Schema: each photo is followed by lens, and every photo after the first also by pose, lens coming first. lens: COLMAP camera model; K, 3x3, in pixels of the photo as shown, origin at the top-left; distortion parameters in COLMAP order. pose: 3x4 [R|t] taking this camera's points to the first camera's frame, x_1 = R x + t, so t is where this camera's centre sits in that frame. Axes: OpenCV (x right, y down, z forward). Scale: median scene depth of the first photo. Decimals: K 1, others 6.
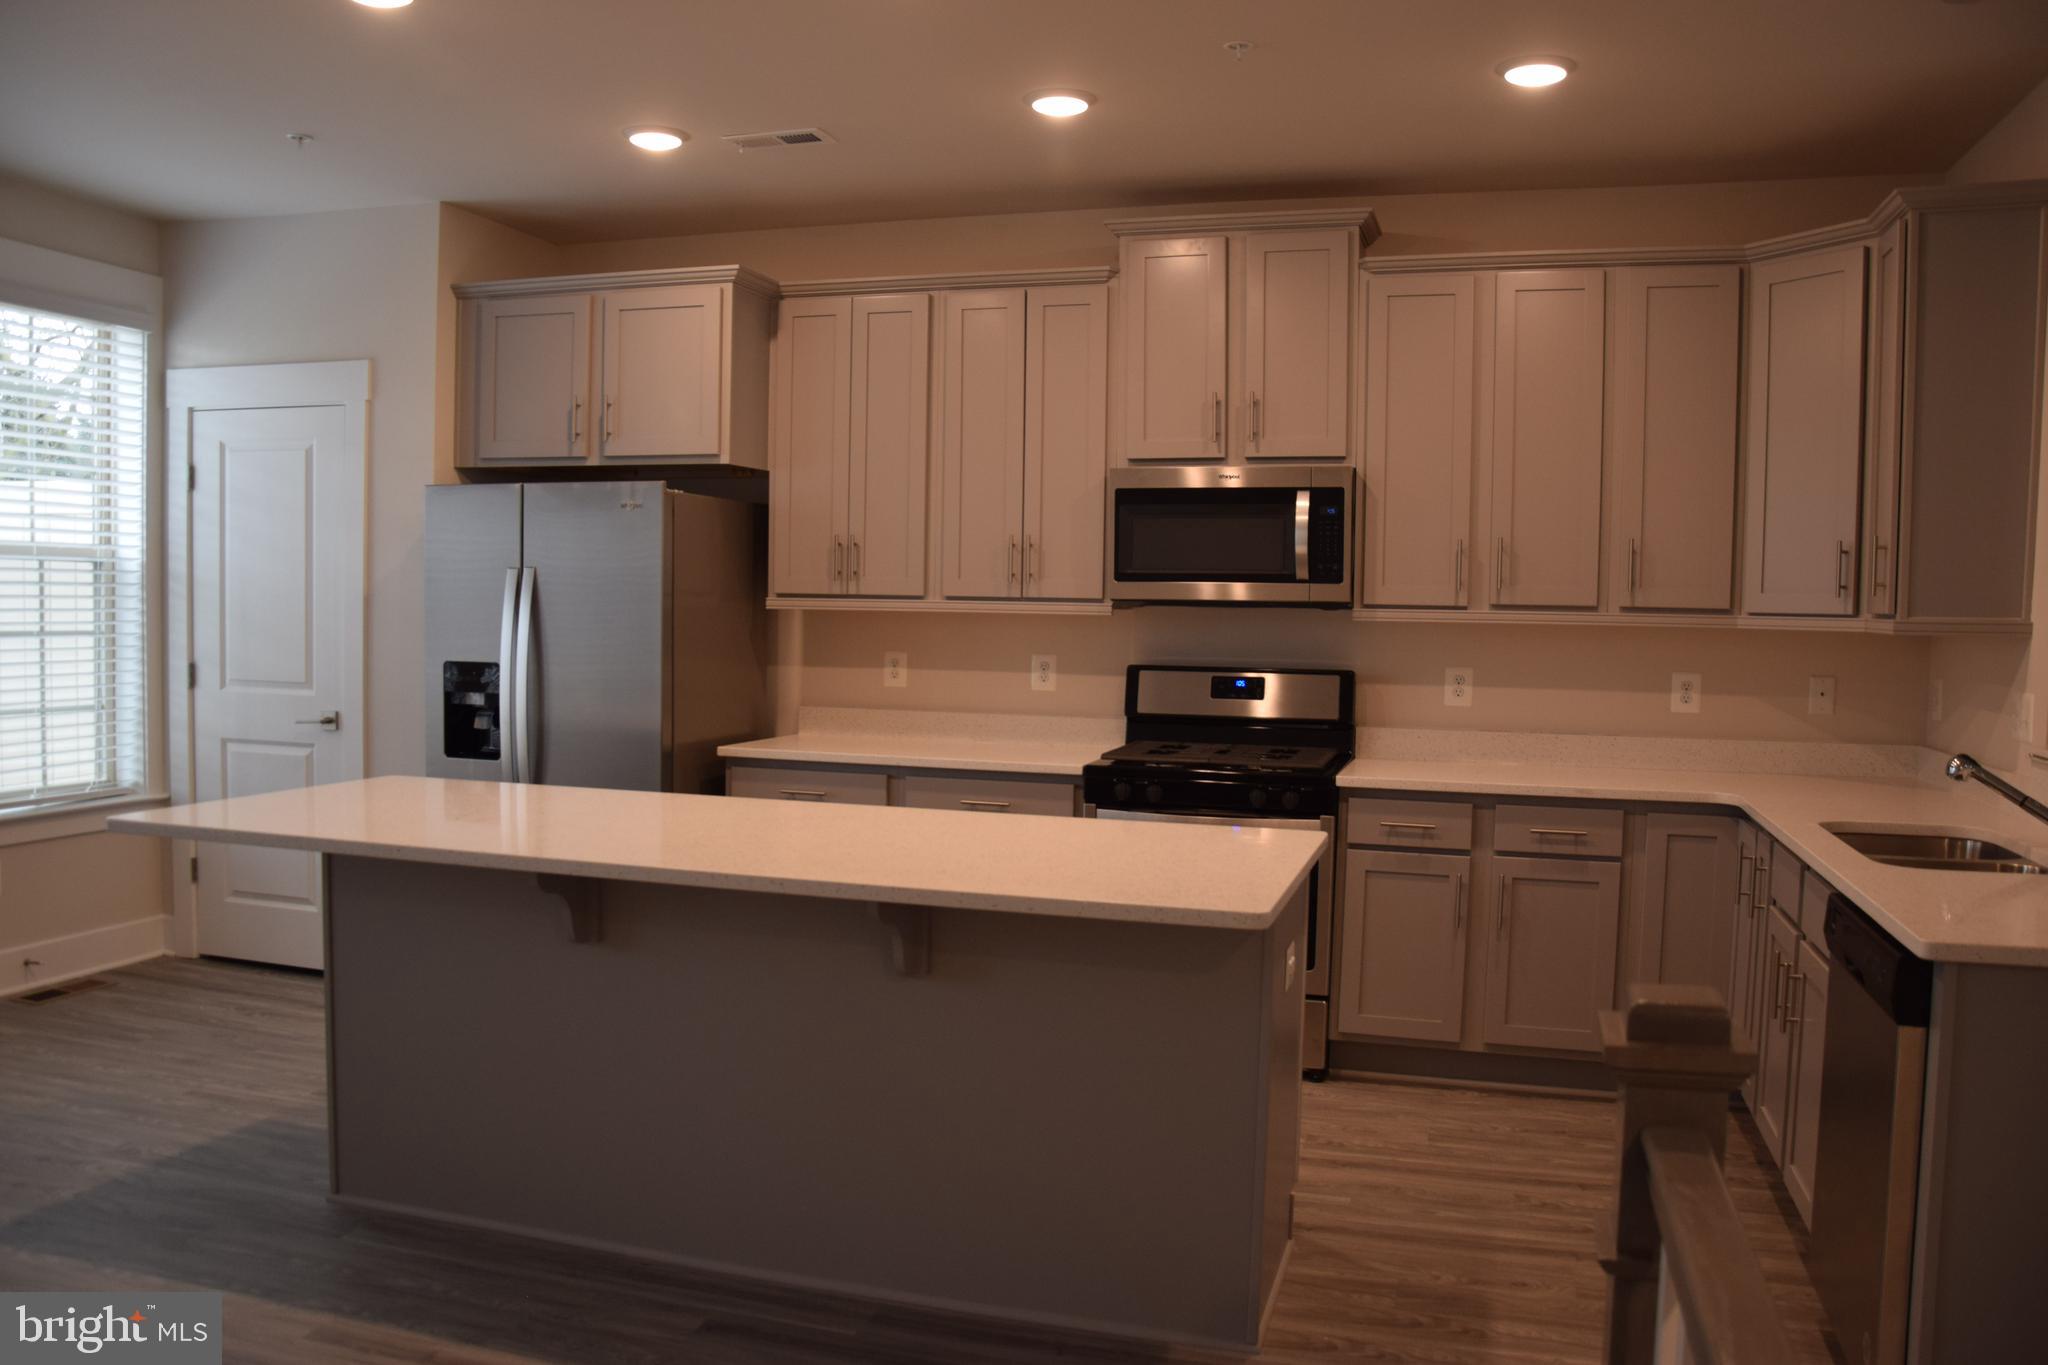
lens RADIAL K [[1574.4, 0, 1024.0], [0, 1574.4, 682.5], [0, 0, 1]] dist [-0.117502, 0.007071]
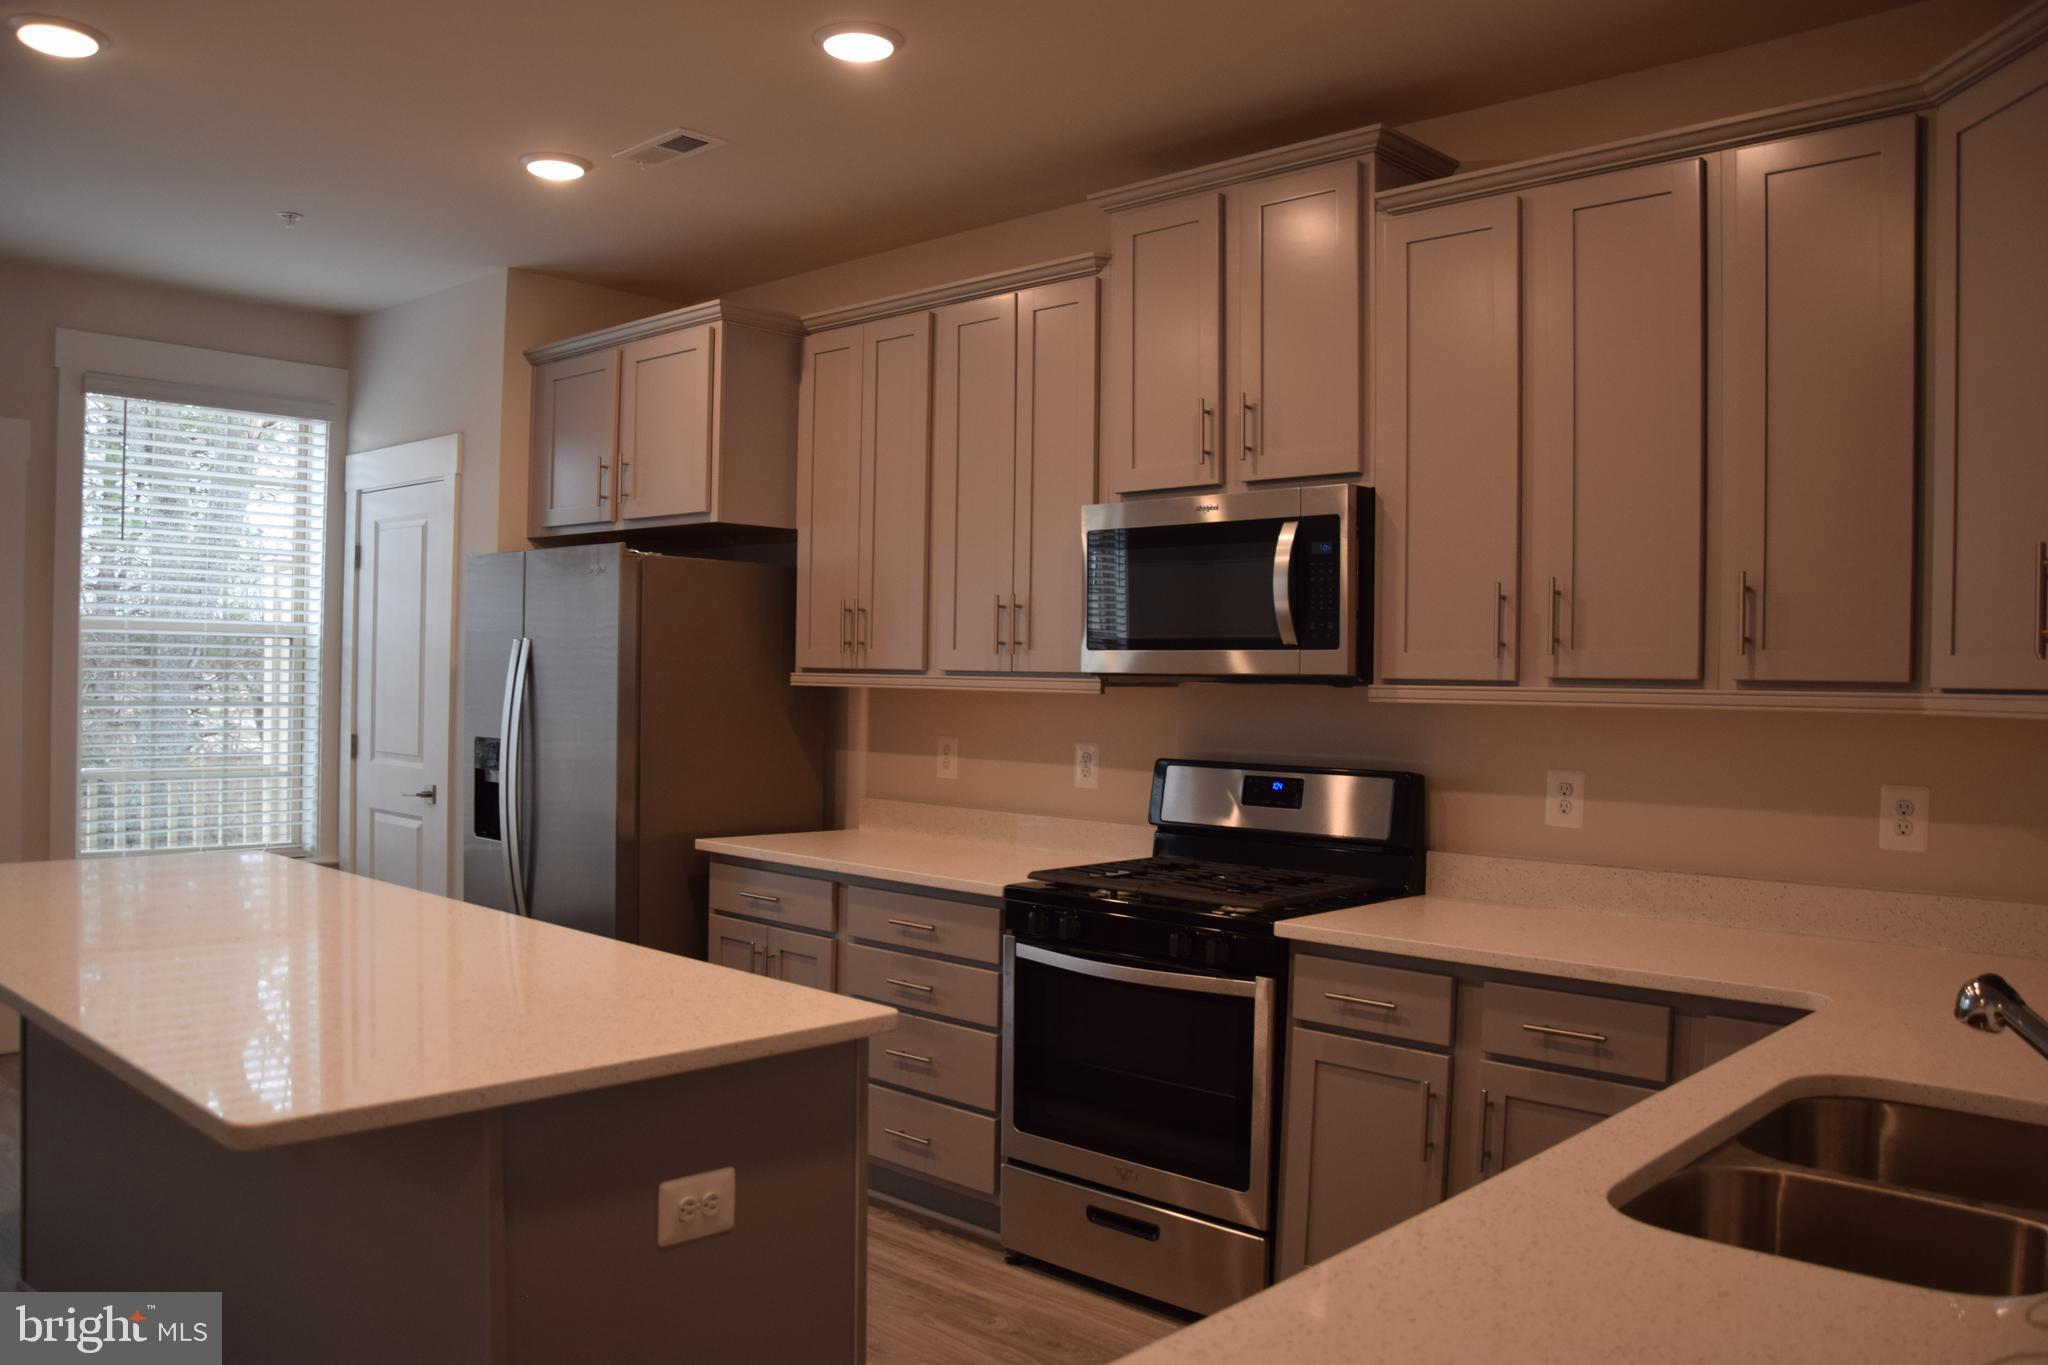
lens RADIAL K [[1574.4, 0, 1024.0], [0, 1574.4, 682.5], [0, 0, 1]] dist [-0.117502, 0.007071]
pose [[0.900095, 0.001170, -0.435693, 0.357900], [-0.025128, 0.998471, -0.049230, -0.008833], [0.434969, 0.055260, 0.898748, 0.279119]]
